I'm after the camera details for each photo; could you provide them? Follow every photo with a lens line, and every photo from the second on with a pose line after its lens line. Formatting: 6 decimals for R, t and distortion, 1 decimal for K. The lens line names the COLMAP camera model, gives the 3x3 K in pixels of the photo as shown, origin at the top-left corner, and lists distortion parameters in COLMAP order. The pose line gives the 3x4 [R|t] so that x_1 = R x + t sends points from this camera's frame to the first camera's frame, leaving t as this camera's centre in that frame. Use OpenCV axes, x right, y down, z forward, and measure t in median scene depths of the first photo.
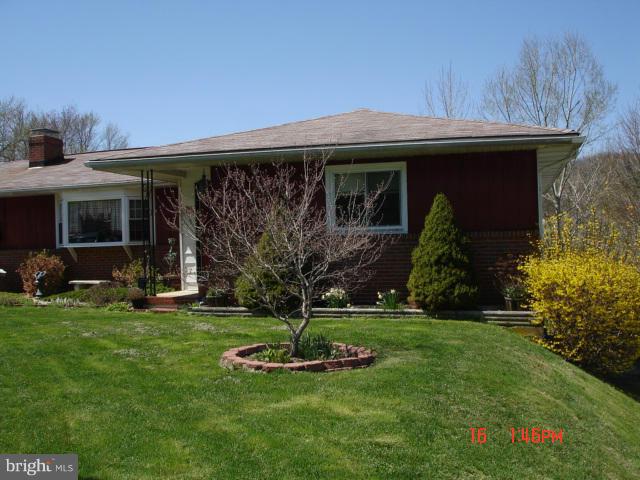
lens RADIAL K [[732.5, 0, 320.0], [0, 732.5, 240.0], [0, 0, 1]] dist [0.008101, -0.380126]
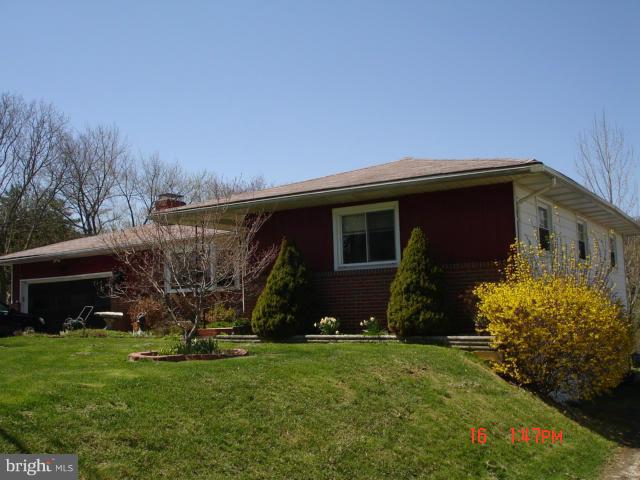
lens RADIAL K [[732.5, 0, 320.0], [0, 732.5, 240.0], [0, 0, 1]] dist [0.008101, -0.380126]
pose [[0.951418, -0.034262, -0.305991, 0.370411], [0.005912, 0.995639, -0.093100, 0.055904], [0.307846, 0.086768, 0.947471, -0.061808]]
